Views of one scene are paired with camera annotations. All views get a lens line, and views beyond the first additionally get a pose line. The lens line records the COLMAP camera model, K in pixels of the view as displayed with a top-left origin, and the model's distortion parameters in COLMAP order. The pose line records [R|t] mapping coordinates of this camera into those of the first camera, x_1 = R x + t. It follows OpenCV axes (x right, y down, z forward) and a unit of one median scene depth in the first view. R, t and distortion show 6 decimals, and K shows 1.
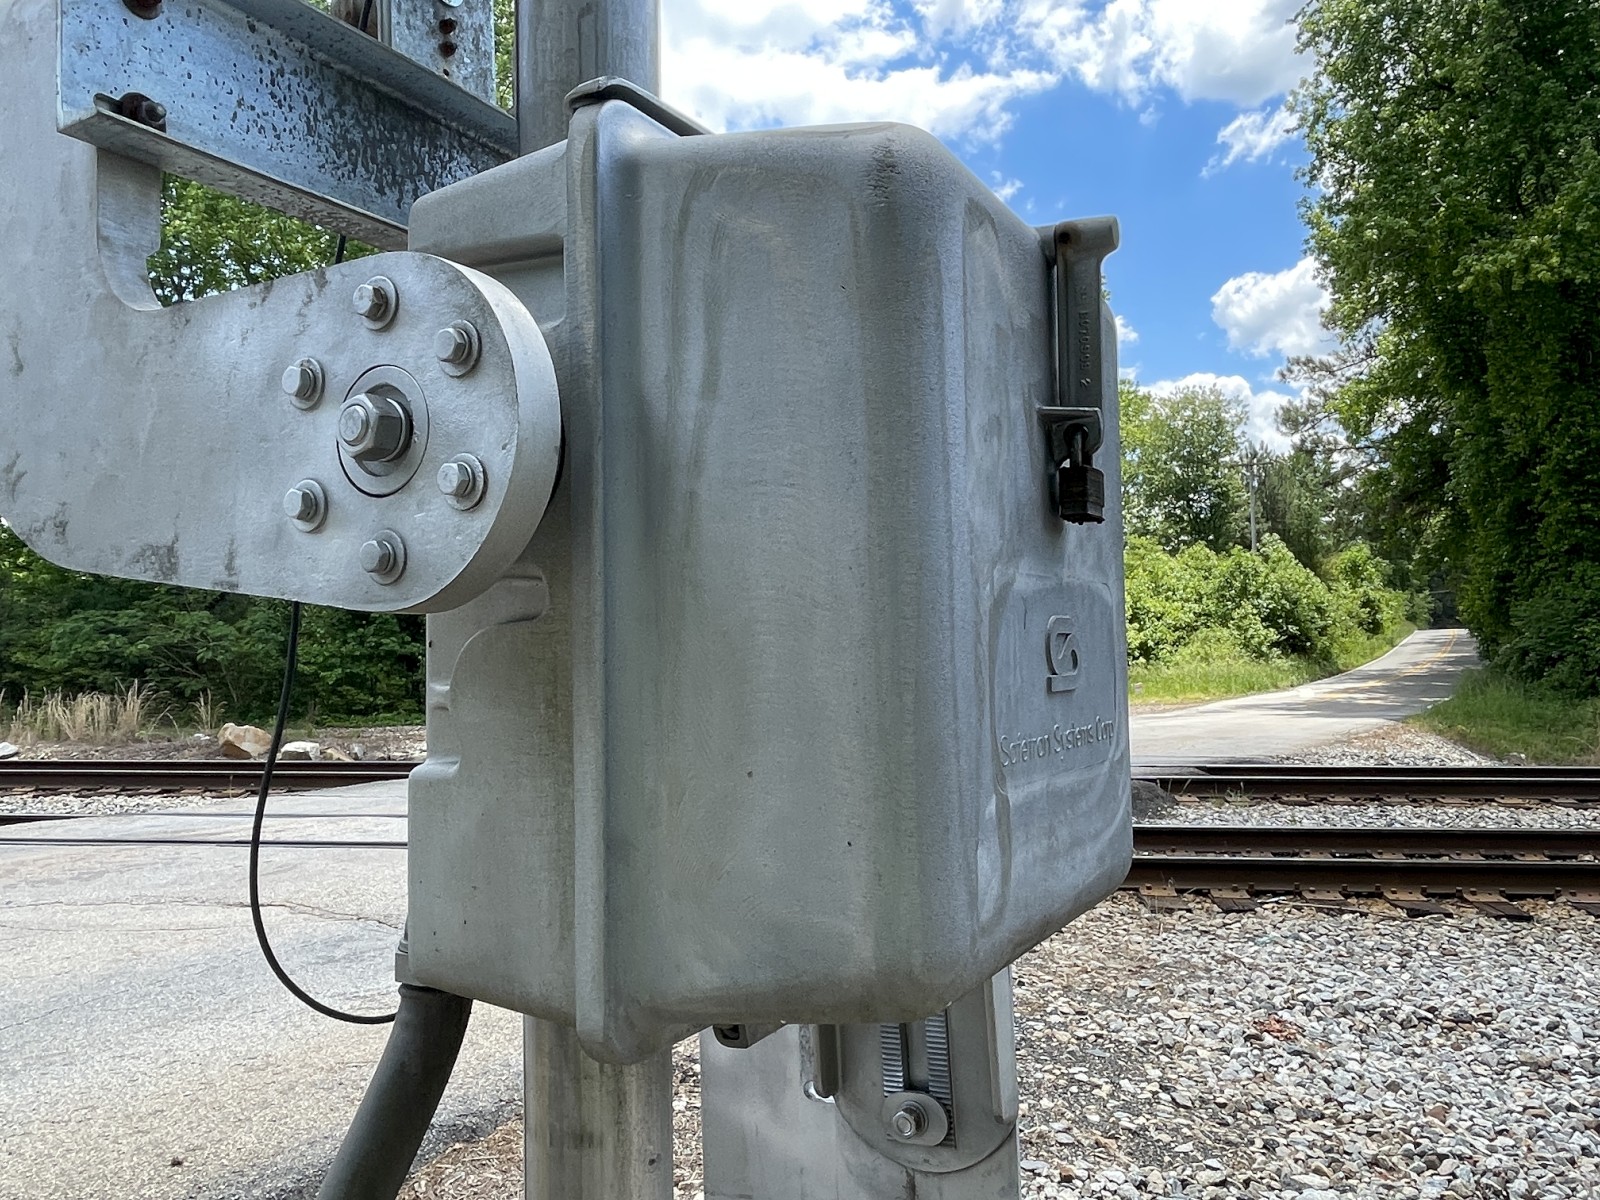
lens RADIAL K [[1203.8, 0, 800.0], [0, 1203.8, 600.0], [0, 0, 1]] dist [-0.022848, -0.001739]
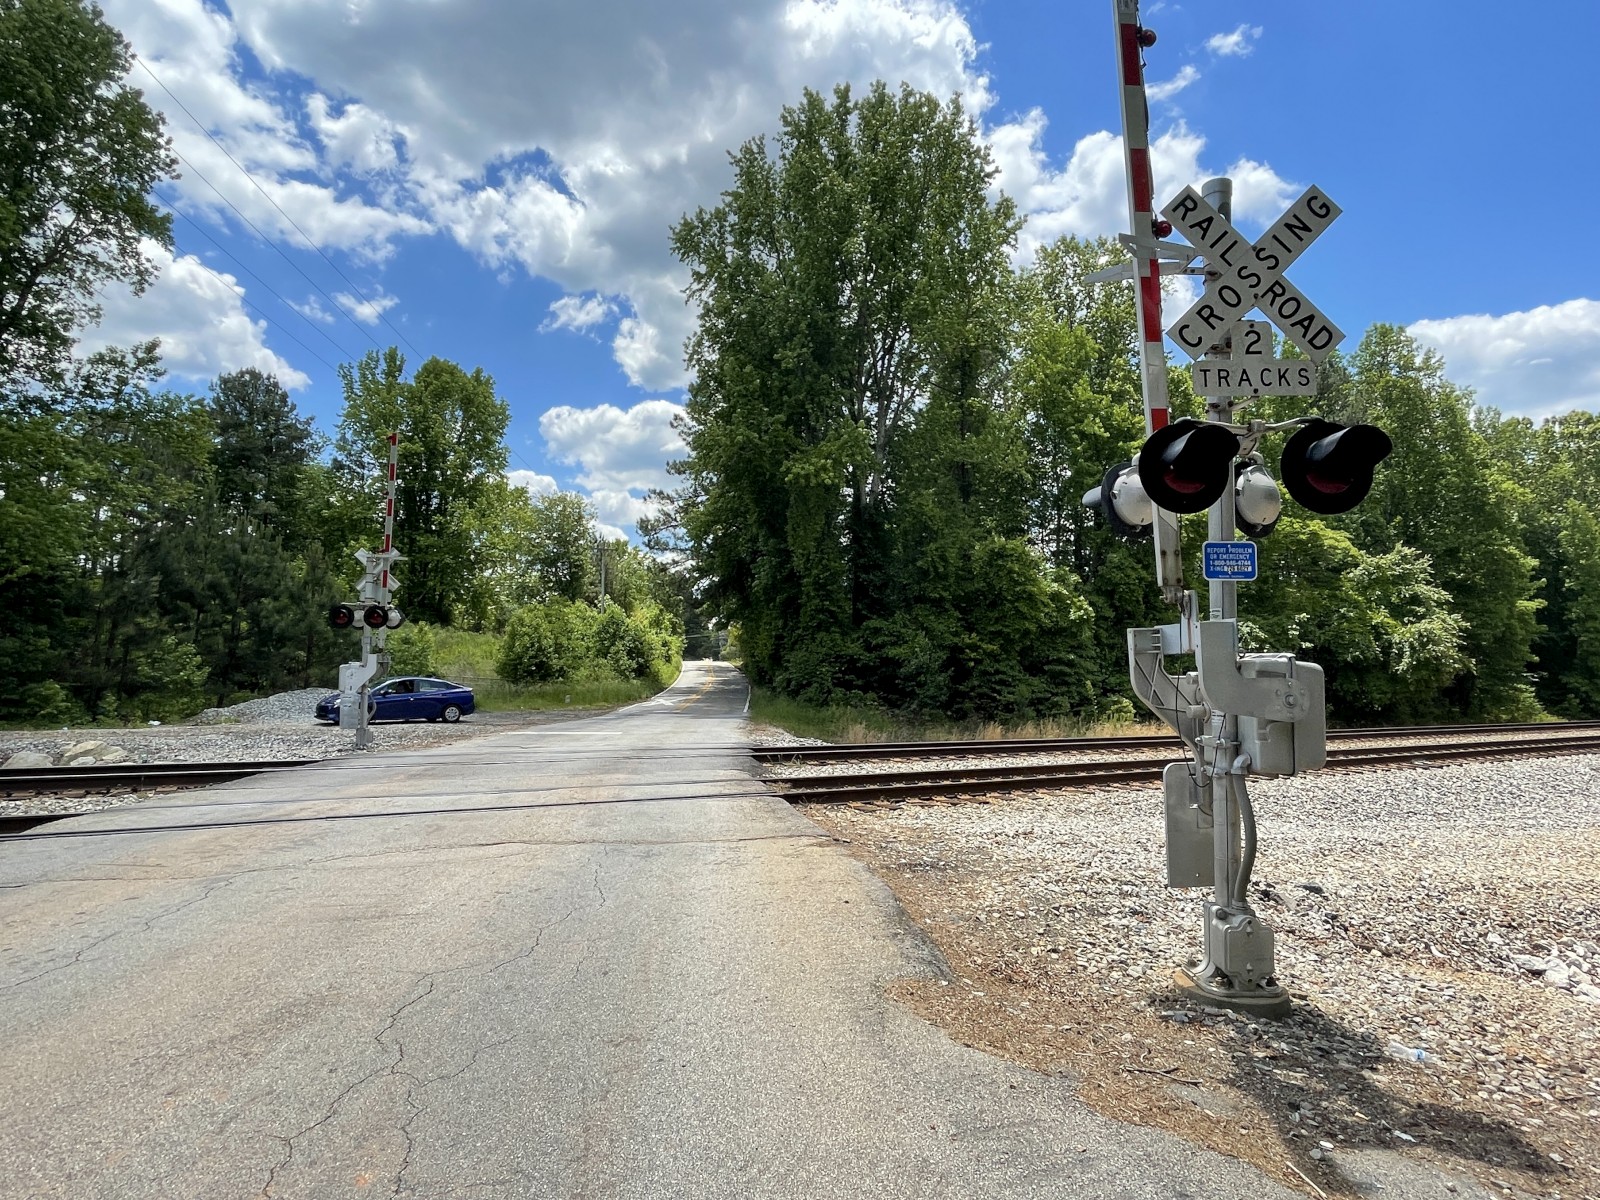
lens RADIAL K [[868.2, 0, 804.9], [0, 868.2, 596.5], [0, 0, 1]] dist [0.003317, -0.001318]
pose [[0.796132, 0.075203, 0.600432, -0.127403], [-0.051298, 0.997063, -0.056863, -0.007211], [-0.602945, 0.014469, 0.797652, -0.041250]]
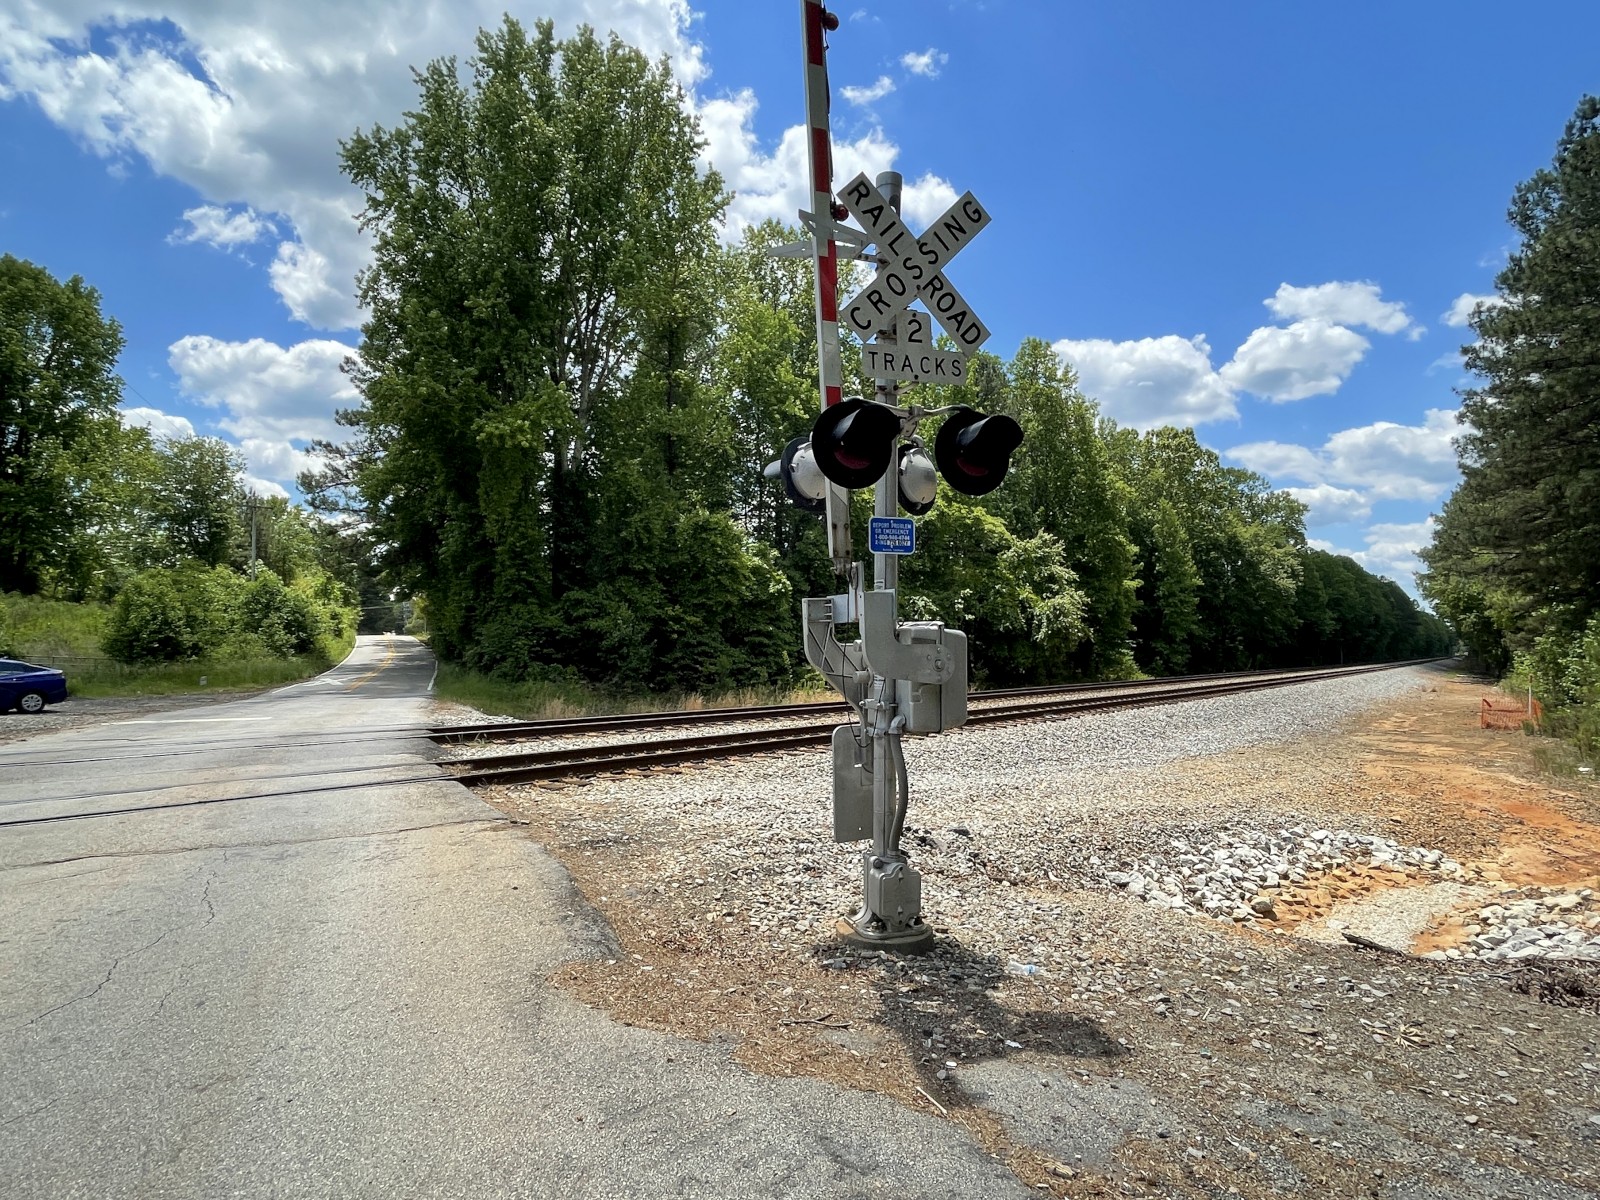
lens RADIAL K [[868.2, 0, 804.9], [0, 868.2, 596.5], [0, 0, 1]] dist [0.003317, -0.001318]
pose [[0.554059, 0.061146, 0.830229, -0.122219], [-0.047306, 0.998000, -0.041933, -0.006999], [-0.831132, -0.016041, 0.555843, -0.041606]]
